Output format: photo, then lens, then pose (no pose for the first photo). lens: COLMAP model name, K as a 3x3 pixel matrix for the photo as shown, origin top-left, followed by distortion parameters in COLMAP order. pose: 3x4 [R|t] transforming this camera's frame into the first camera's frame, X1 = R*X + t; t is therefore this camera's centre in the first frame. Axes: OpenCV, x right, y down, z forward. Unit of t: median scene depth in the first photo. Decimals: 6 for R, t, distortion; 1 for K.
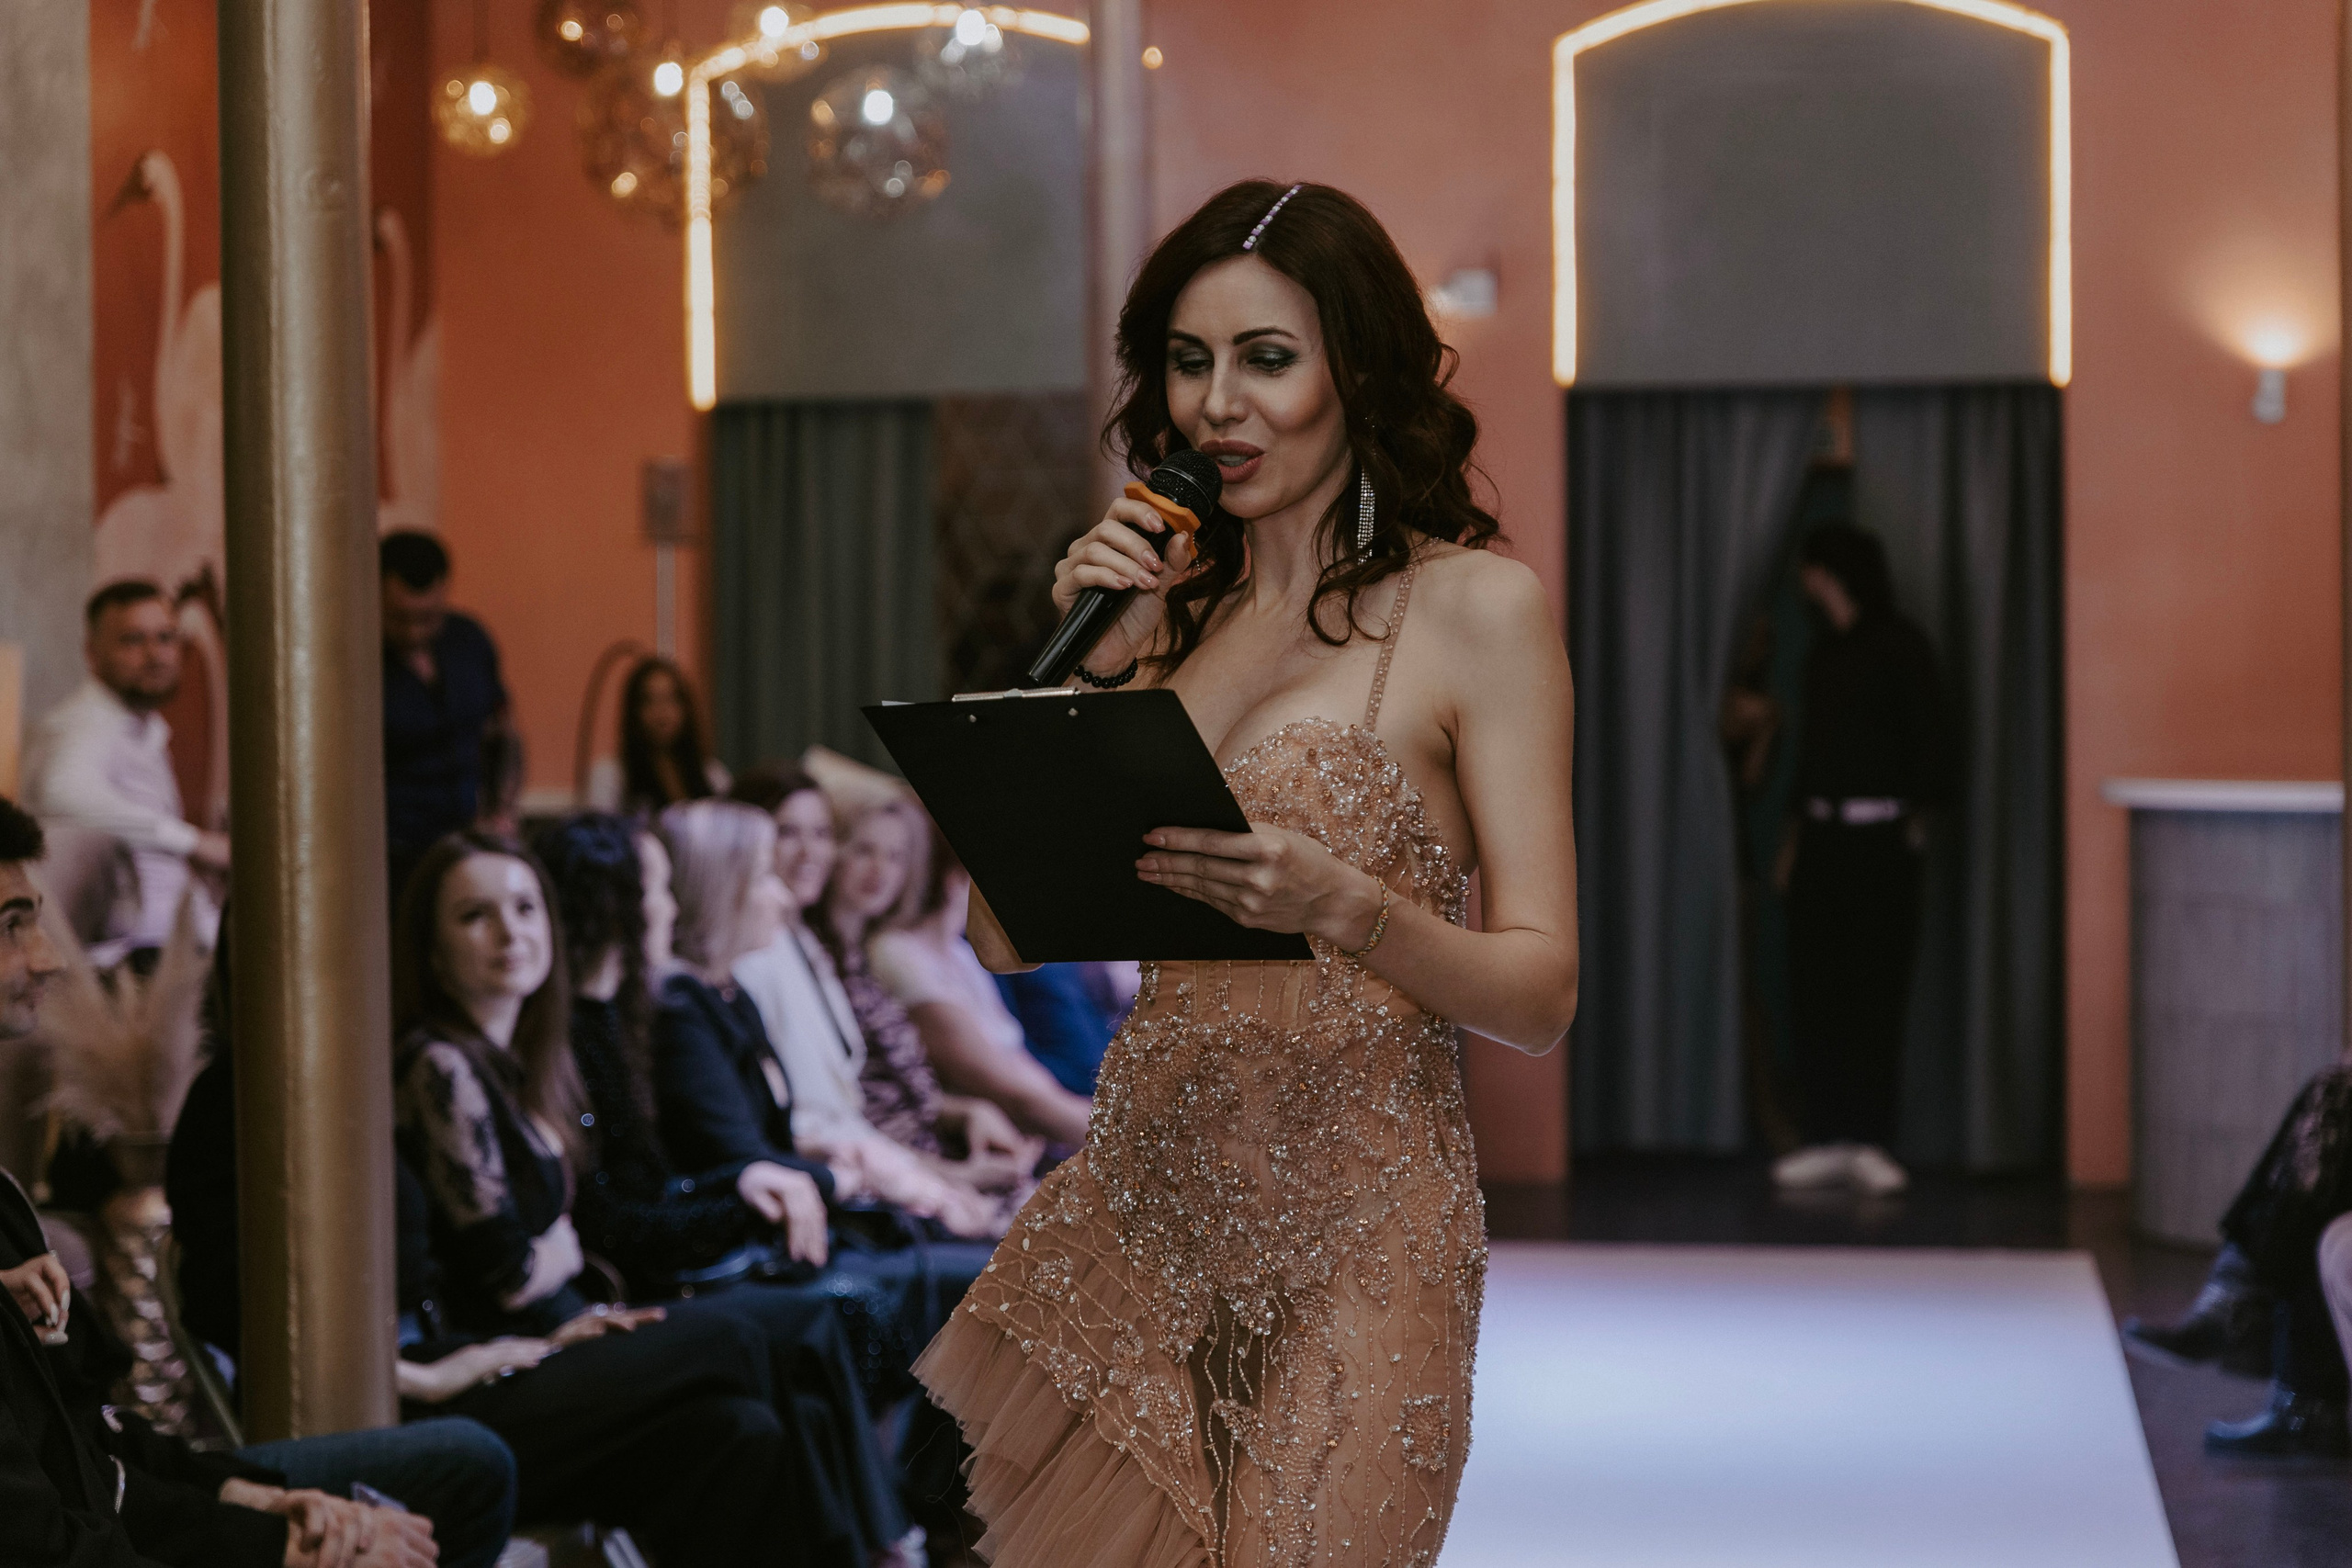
lens RADIAL K [[4592.1, 0, 1176.0], [0, 4592.1, 784.0], [0, 0, 1]] dist [0.020610, 0.041132]
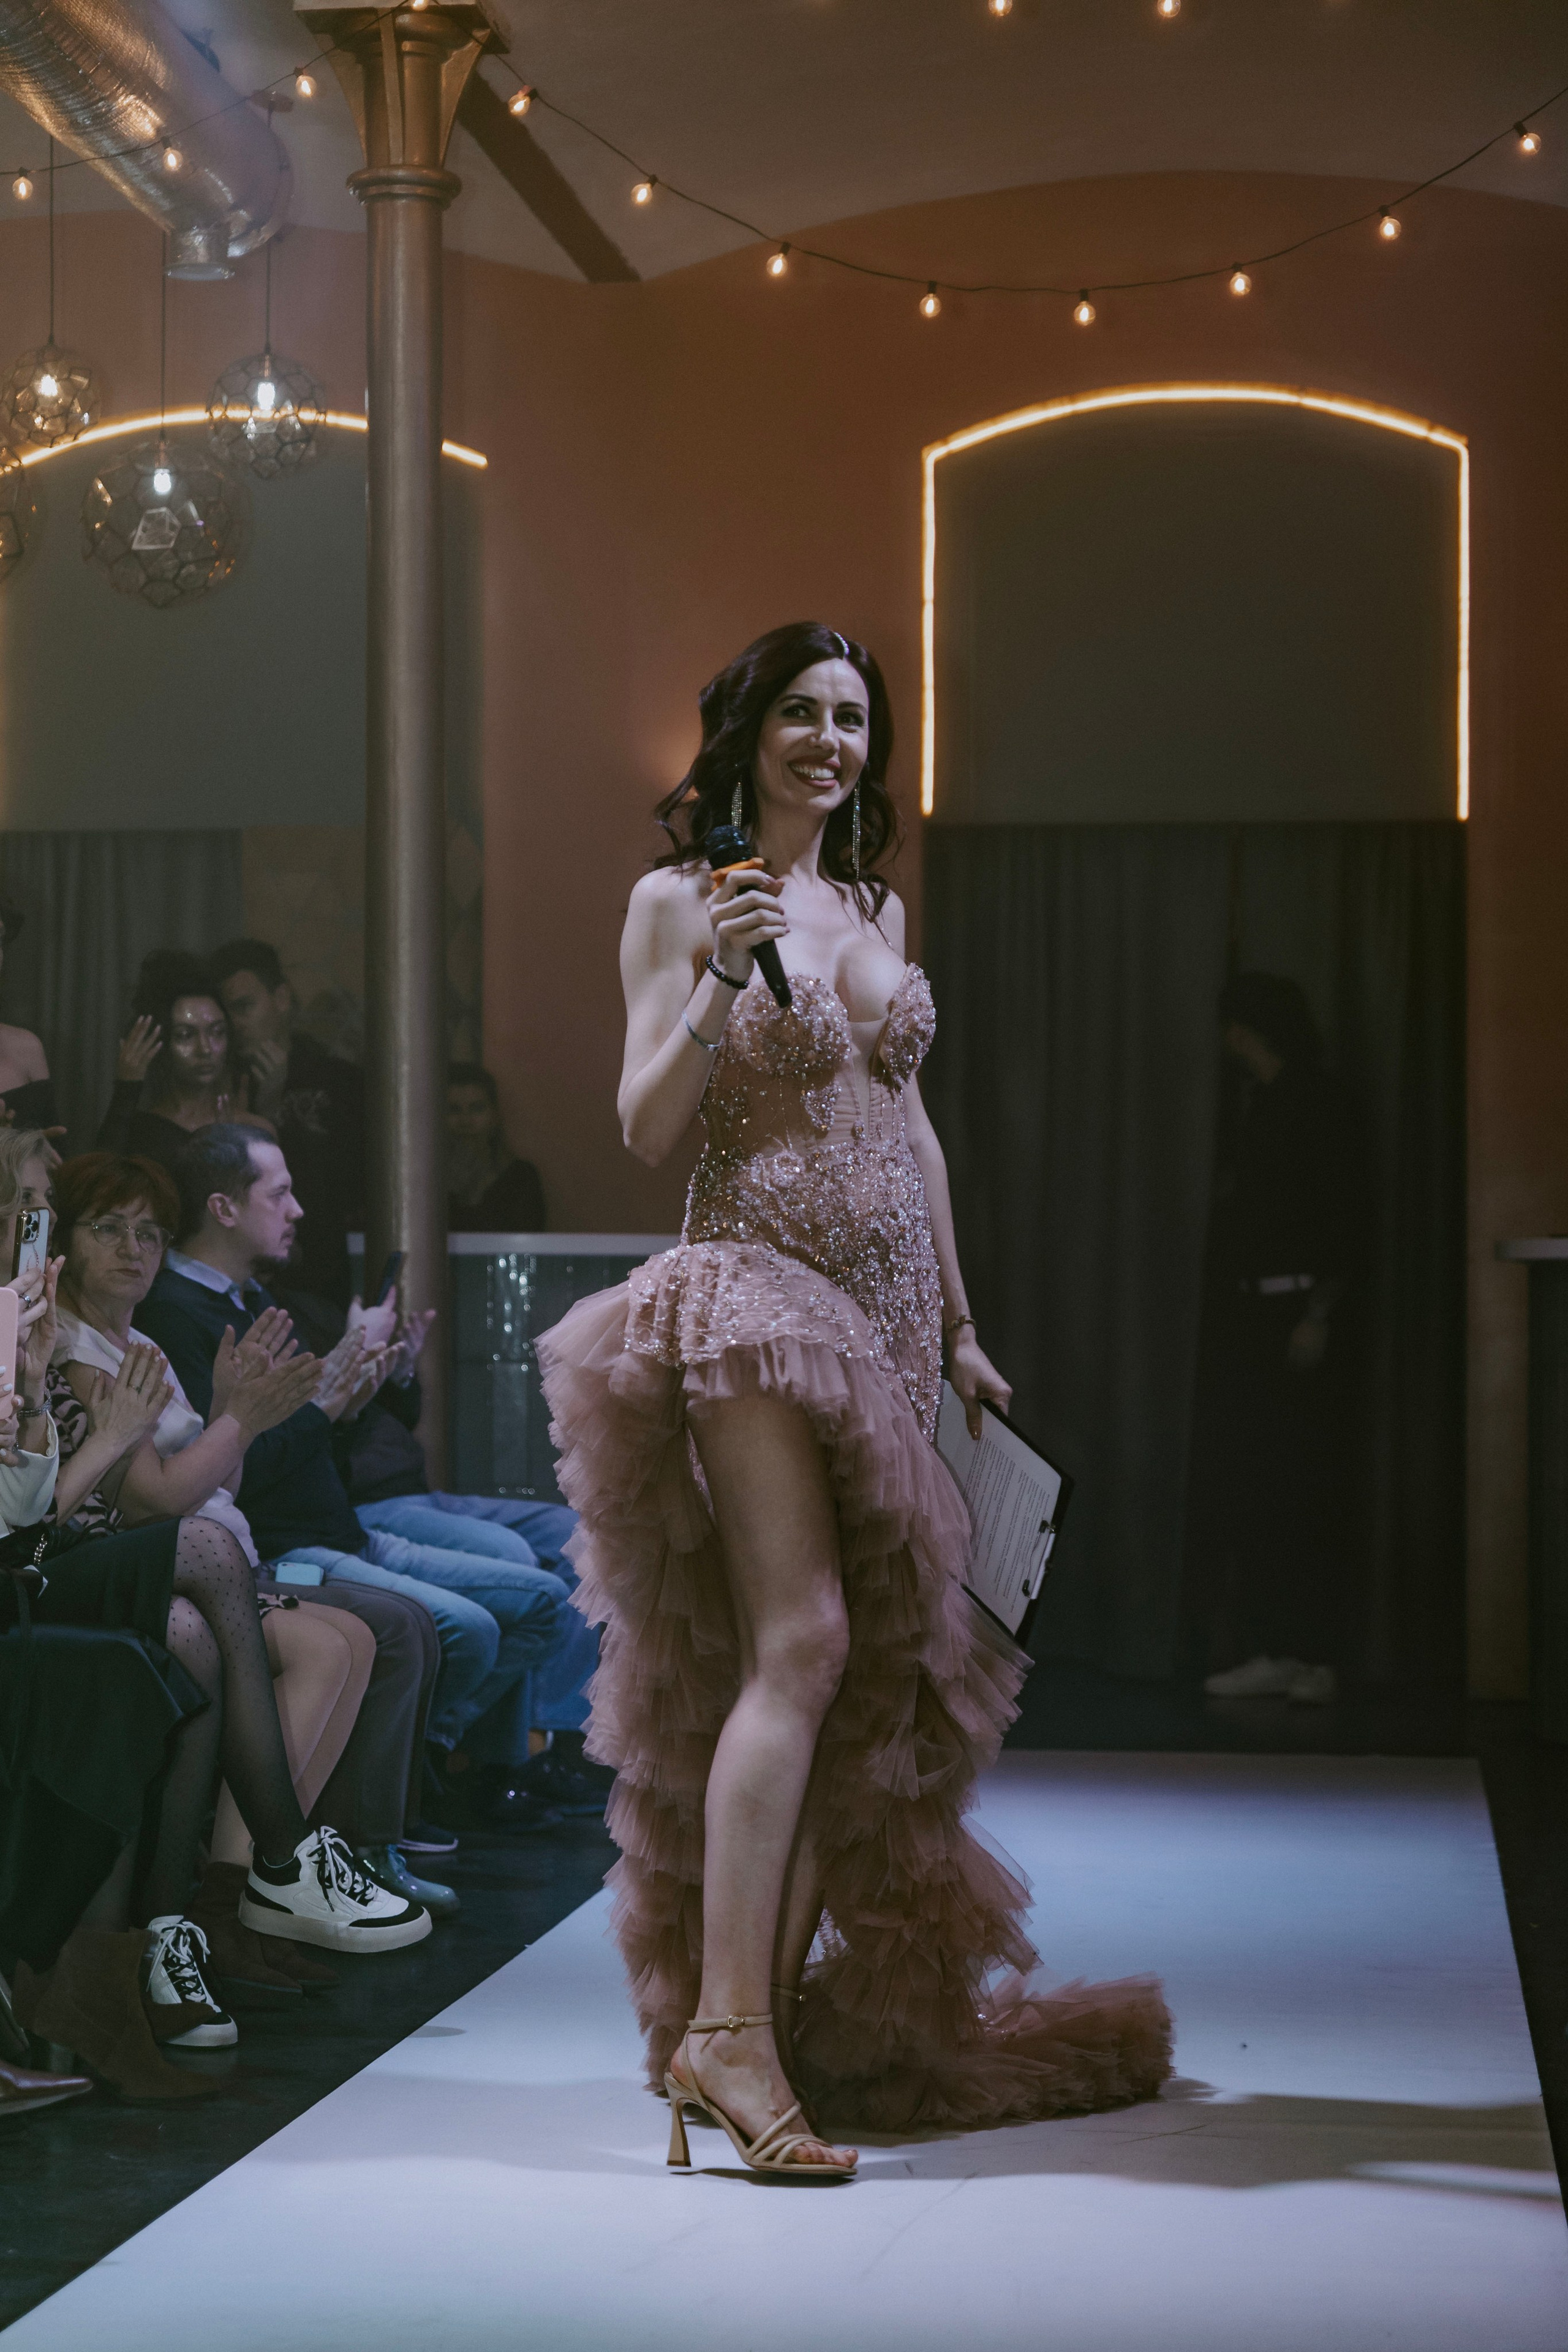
lens RADIAL K [[4592.5, 0, 791.9], [0, 4592.5, 1204.1], [0, 0, 1]] dist [0.020610, 0.041132]
pose [[0.999497, 0.013317, 0.028765, 0.032639], [-0.011865, 0.998675, -0.050076, 0.036185], [-0.029394, 0.049710, 0.998331, 0.088292]]
